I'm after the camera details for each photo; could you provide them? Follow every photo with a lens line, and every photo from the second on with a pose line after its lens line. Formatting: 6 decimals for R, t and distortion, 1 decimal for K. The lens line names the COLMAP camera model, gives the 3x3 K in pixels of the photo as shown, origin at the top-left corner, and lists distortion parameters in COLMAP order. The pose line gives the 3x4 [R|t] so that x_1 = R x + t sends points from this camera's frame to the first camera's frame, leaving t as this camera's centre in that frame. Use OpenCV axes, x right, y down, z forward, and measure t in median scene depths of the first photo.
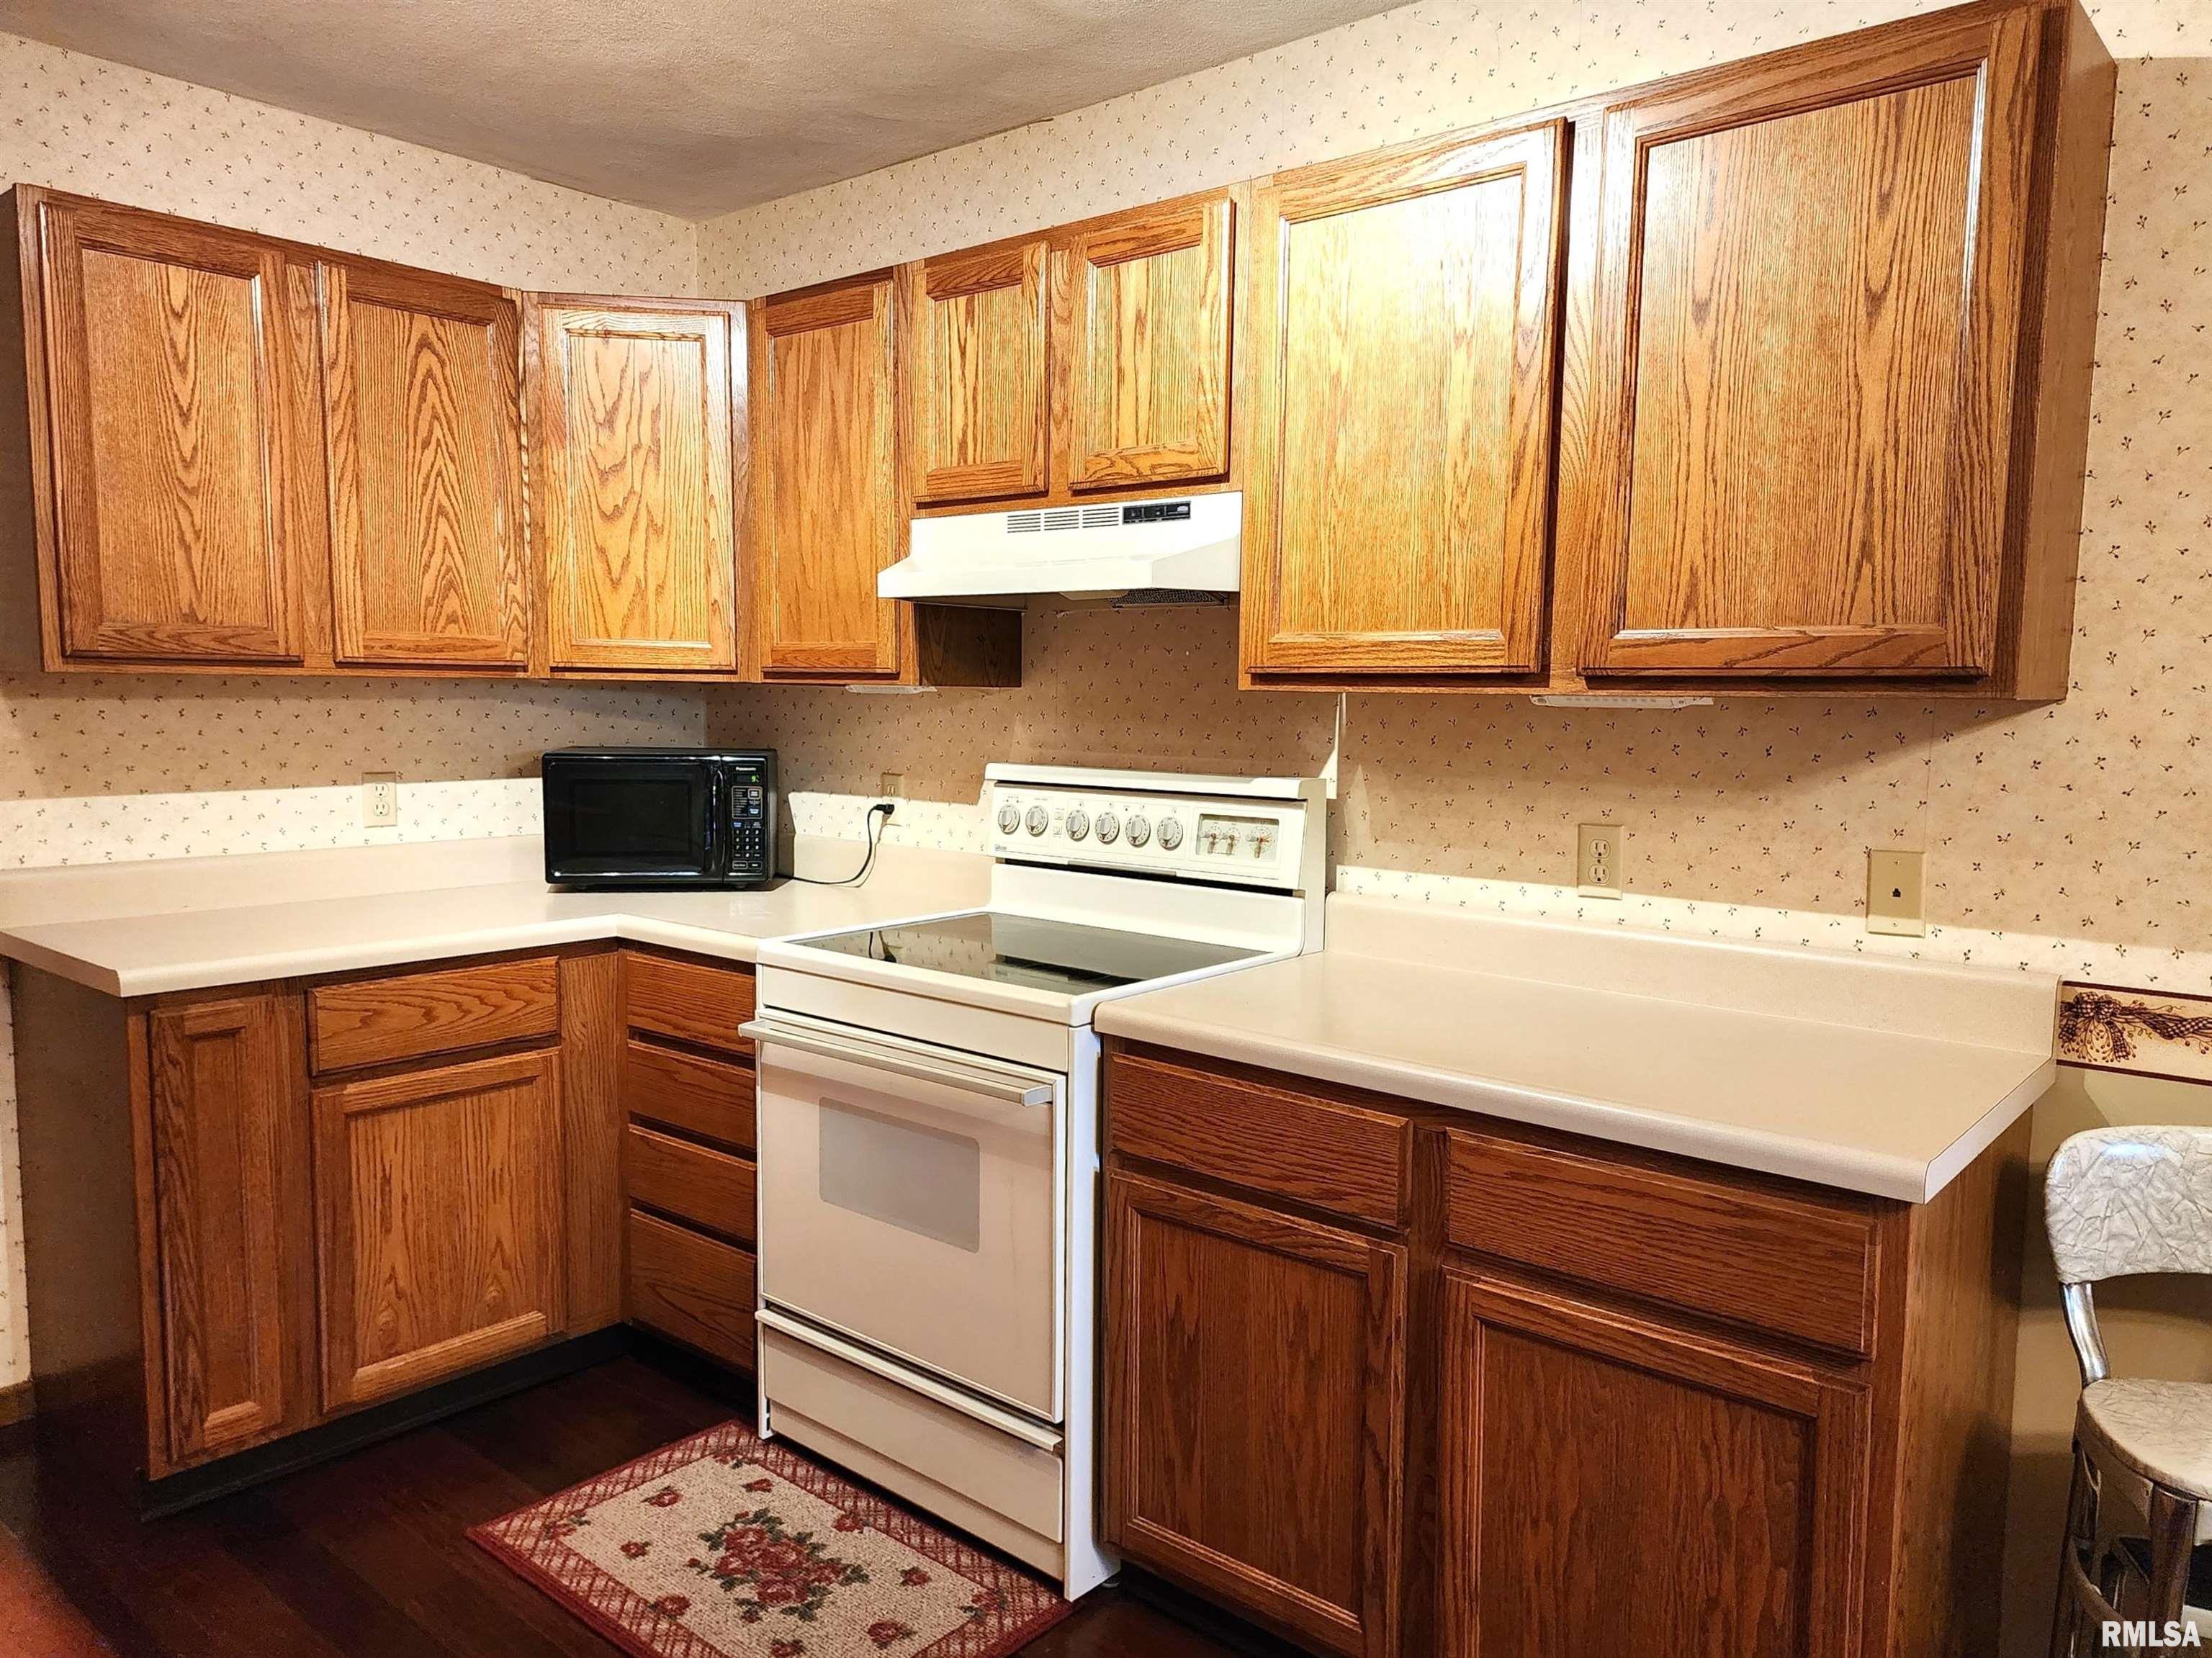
lens RADIAL K [[1574.4, 0, 1106.0], [0, 1574.4, 829.0], [0, 0, 1]] dist [0.042074, -0.001521]
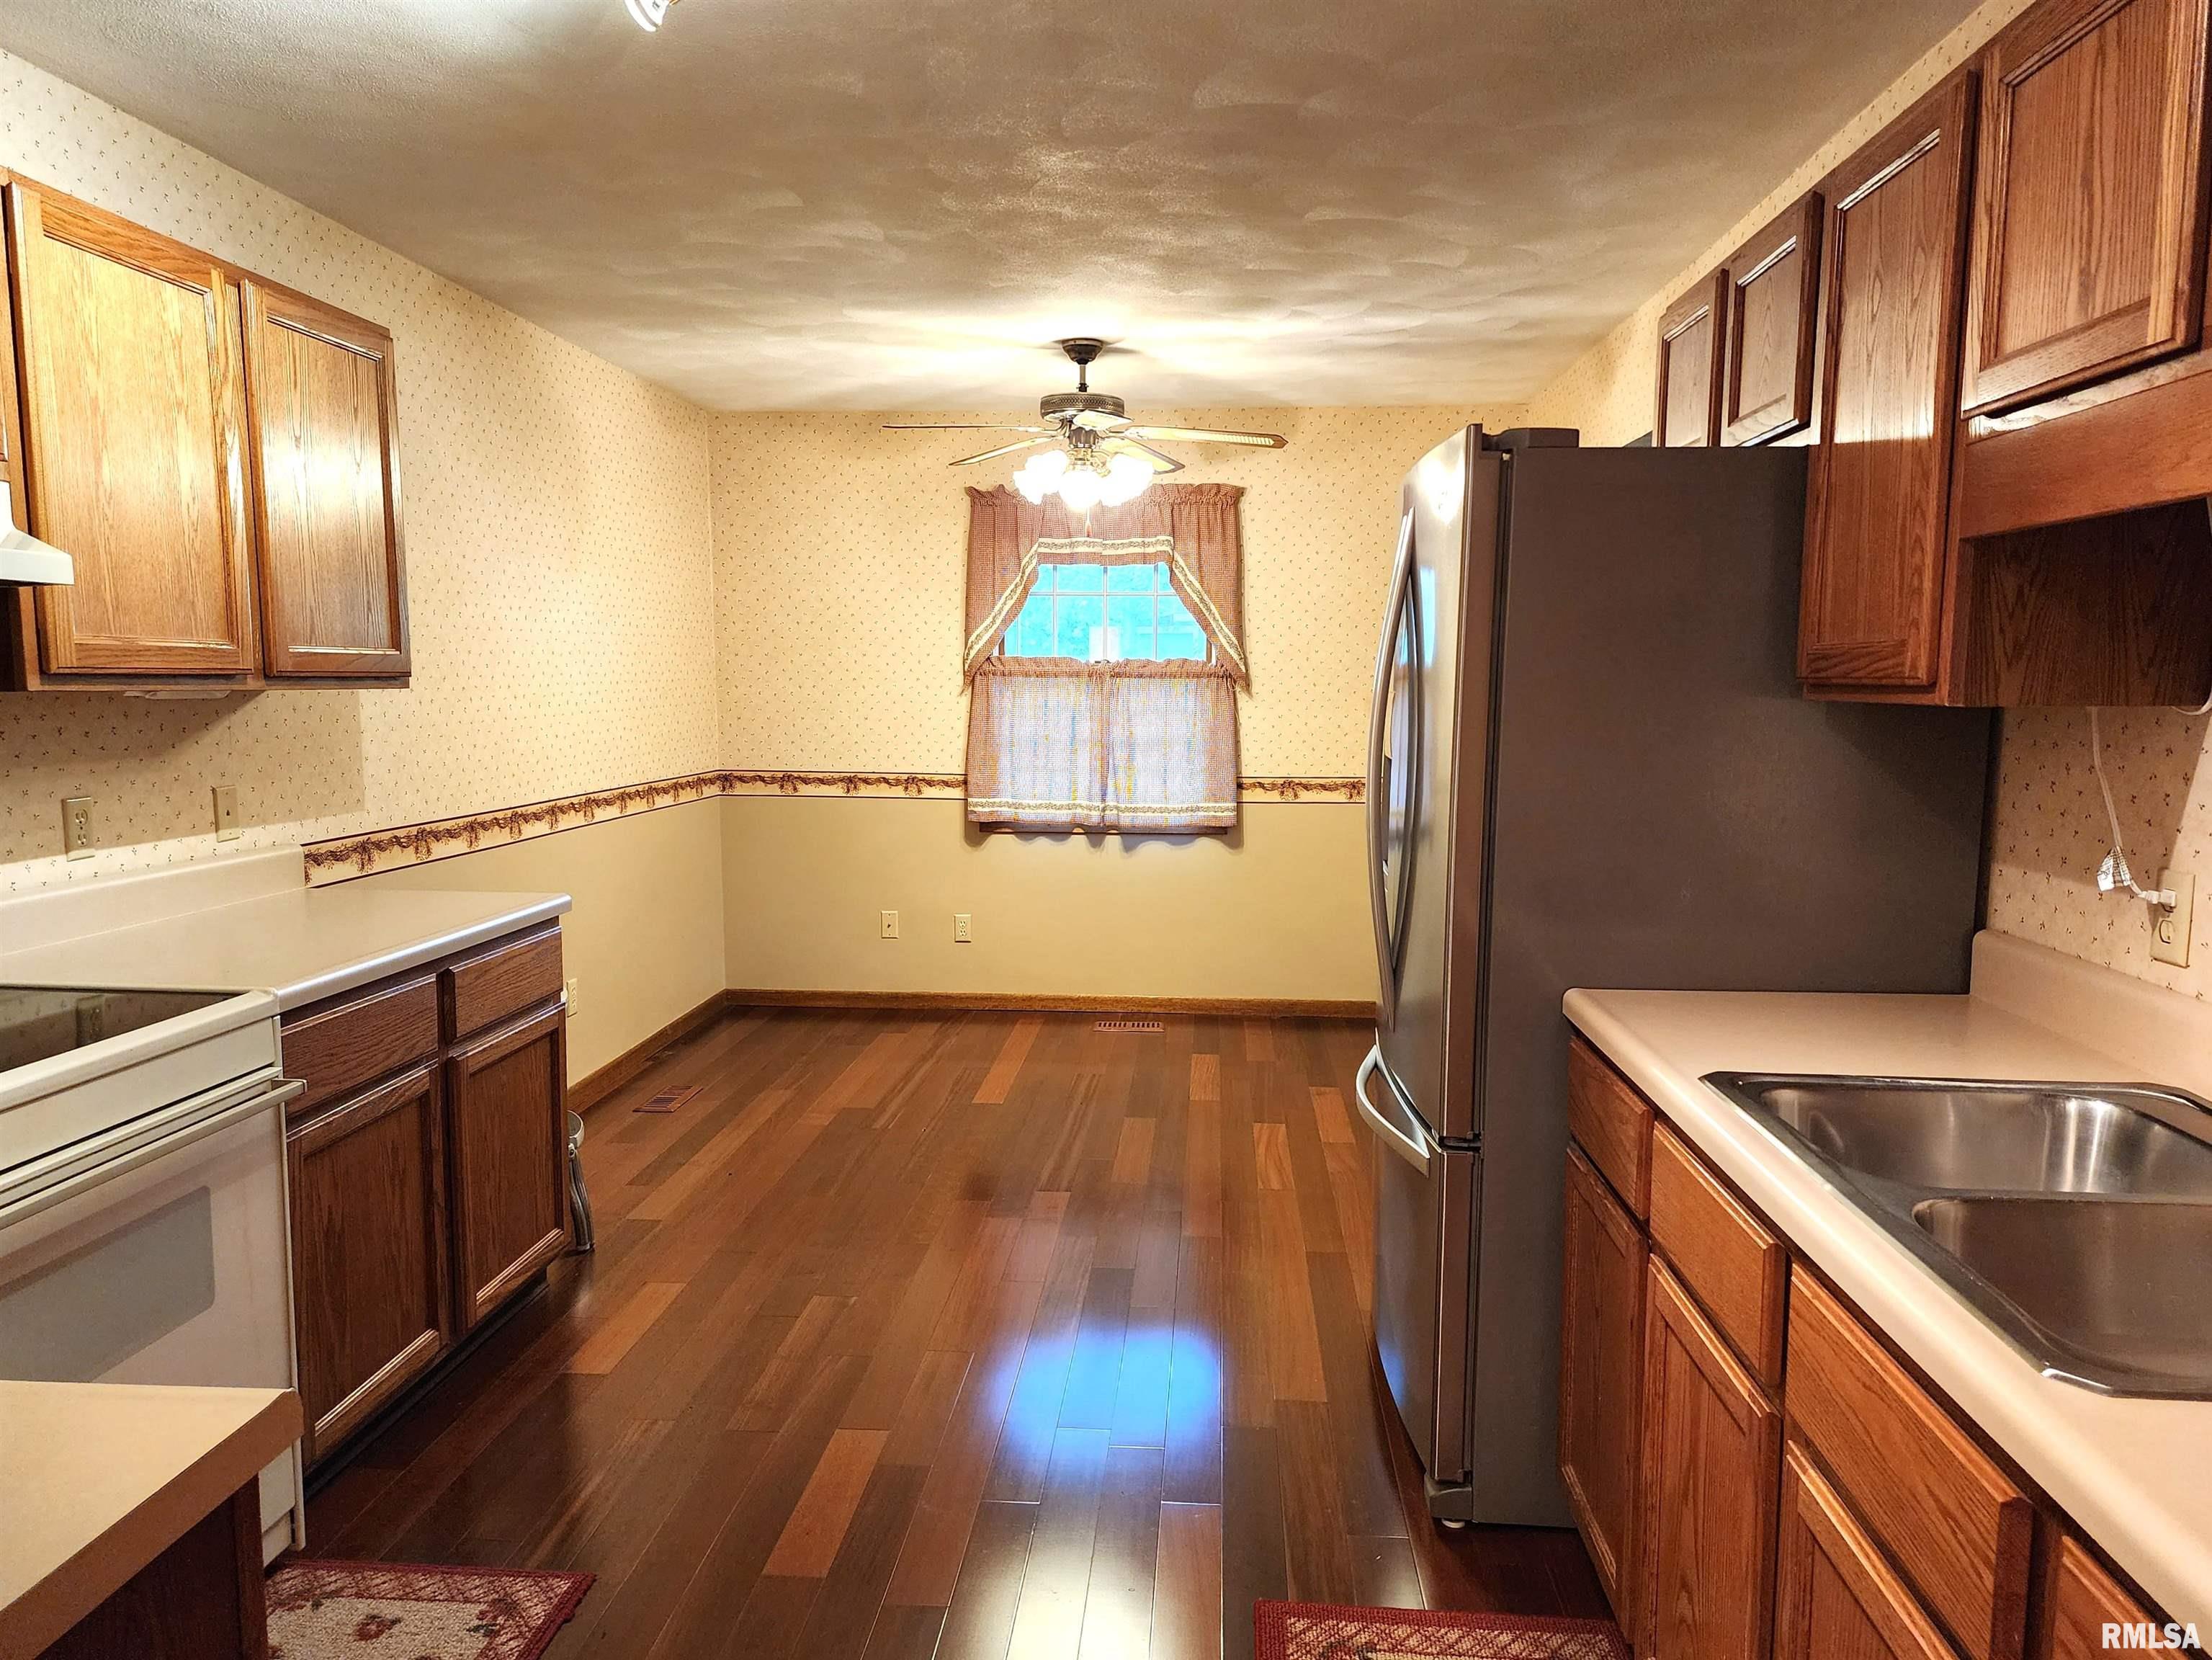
lens RADIAL K [[1470.6, 0, 1106.0], [0, 1470.6, 830.0], [0, 0, 1]] dist [-0.000427, -0.000293]
pose [[-0.595106, -0.098080, 0.797640, -1.102914], [0.059147, 0.984488, 0.165185, -0.123370], [-0.801468, 0.145481, -0.580073, 1.086884]]
